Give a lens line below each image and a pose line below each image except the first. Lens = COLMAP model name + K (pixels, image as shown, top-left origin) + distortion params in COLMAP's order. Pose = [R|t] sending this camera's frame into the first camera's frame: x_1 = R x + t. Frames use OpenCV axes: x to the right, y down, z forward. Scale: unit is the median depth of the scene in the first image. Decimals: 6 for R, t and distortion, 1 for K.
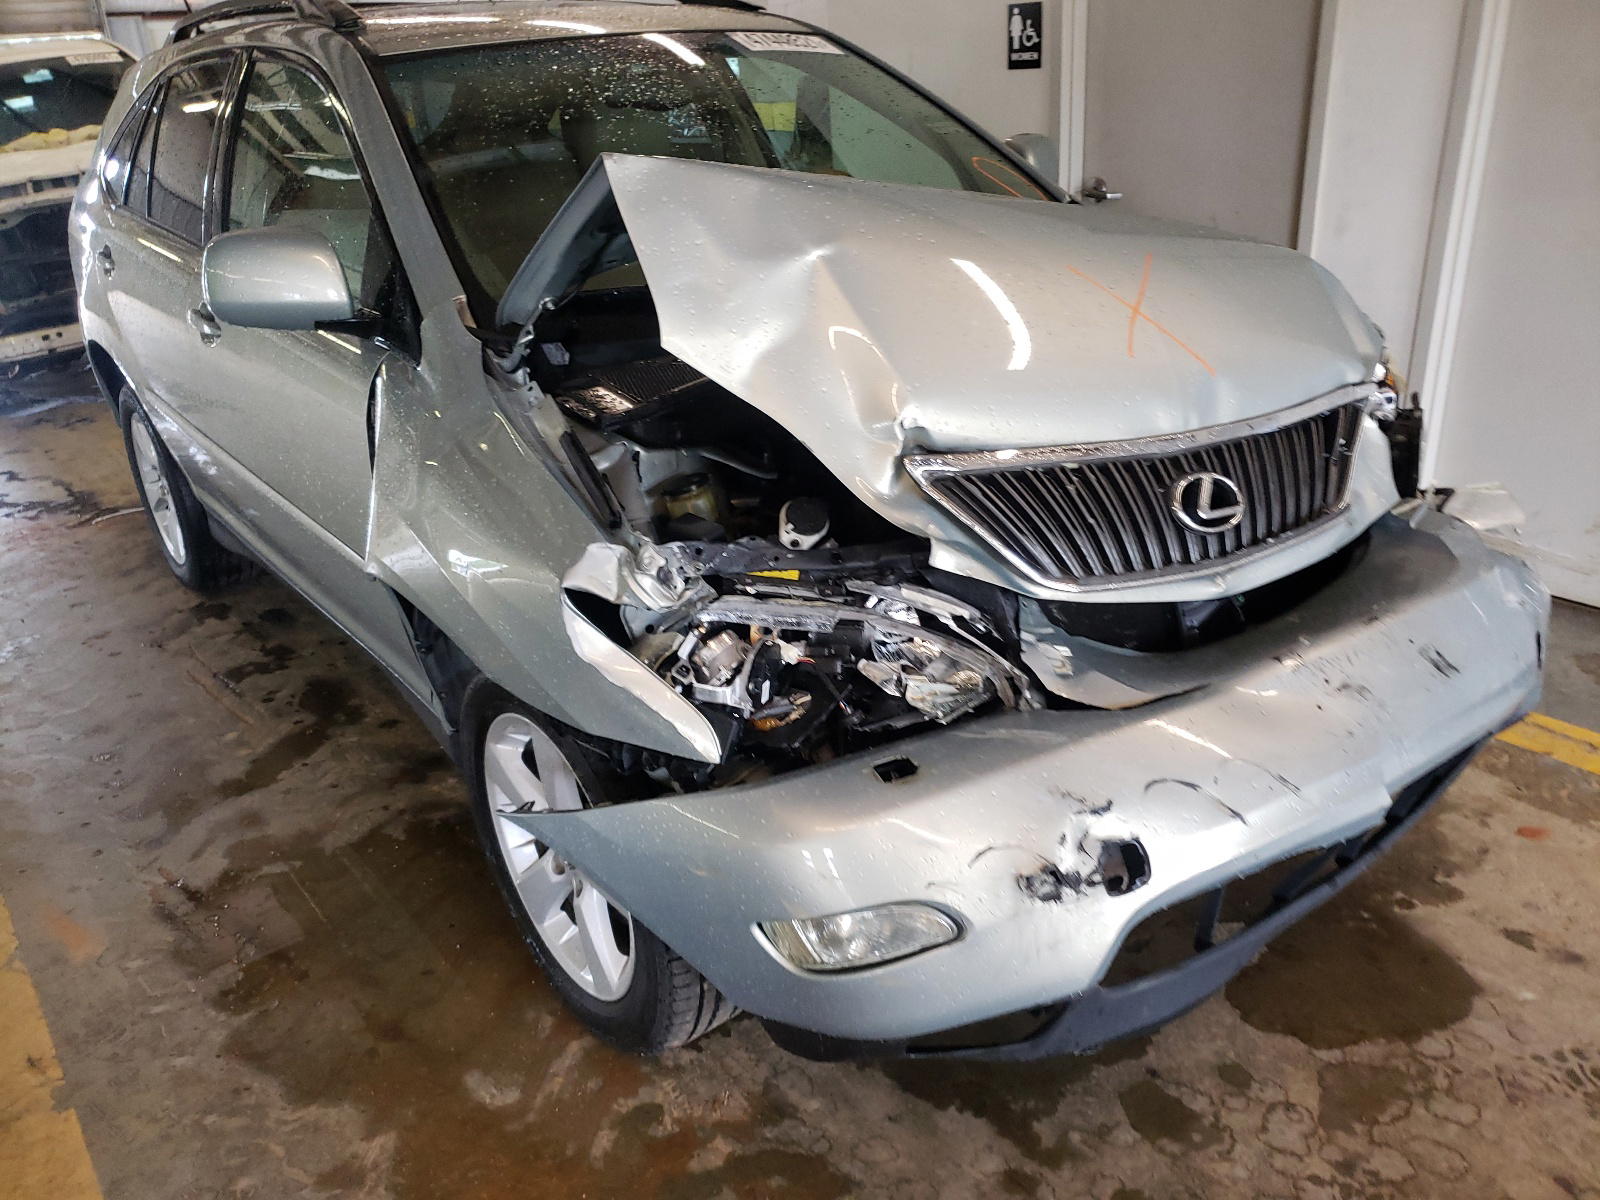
lens RADIAL K [[1235.9, 0, 826.8], [0, 1235.9, 598.2], [0, 0, 1]] dist [0.011347, 0.016998]
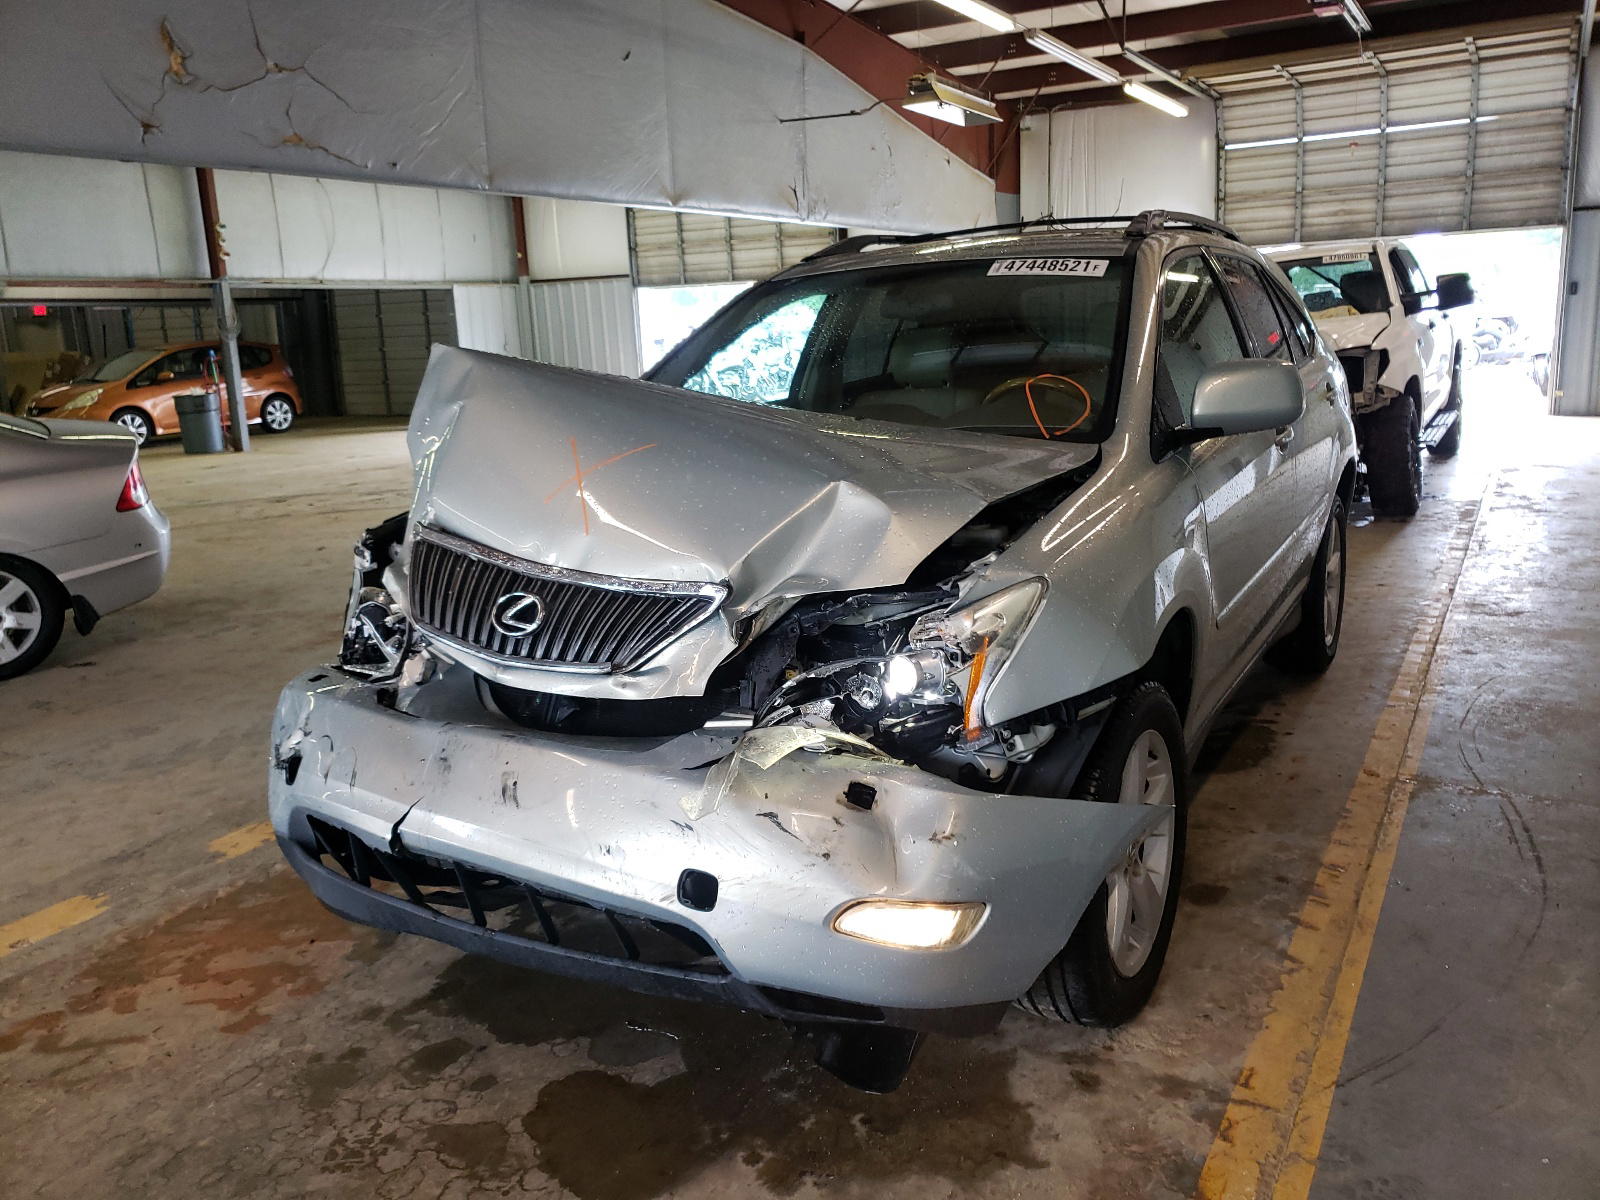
lens RADIAL K [[1235.9, 0, 826.8], [0, 1235.9, 598.2], [0, 0, 1]] dist [0.011347, 0.016998]
pose [[0.377801, 0.239463, -0.894385, 1.464179], [-0.352246, 0.930513, 0.100342, -0.310269], [0.856264, 0.277135, 0.435899, 0.630421]]
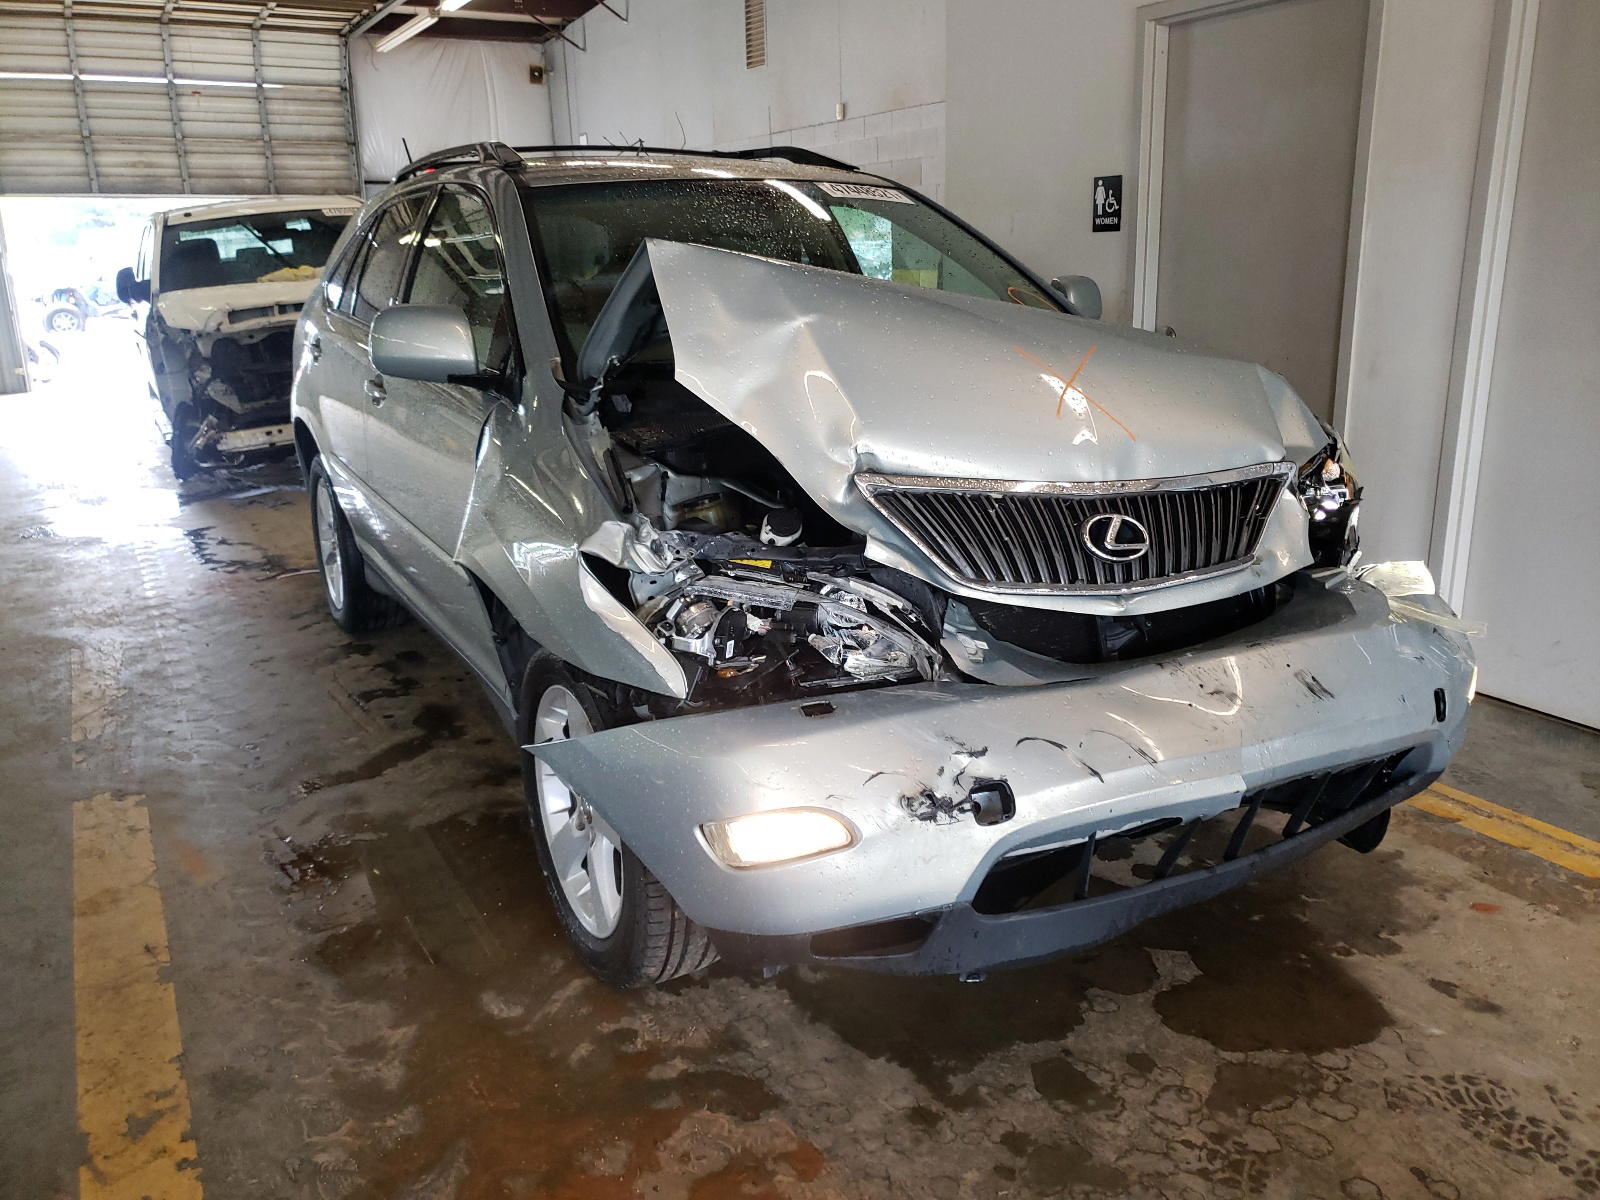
lens RADIAL K [[1236.7, 0, 827.5], [0, 1236.7, 569.7], [0, 0, 1]] dist [0.032754, -0.012982]
pose [[0.989070, 0.067877, -0.130892, 0.170704], [-0.087071, 0.985297, -0.146999, 0.141386], [0.118990, 0.156789, 0.980438, -0.196187]]
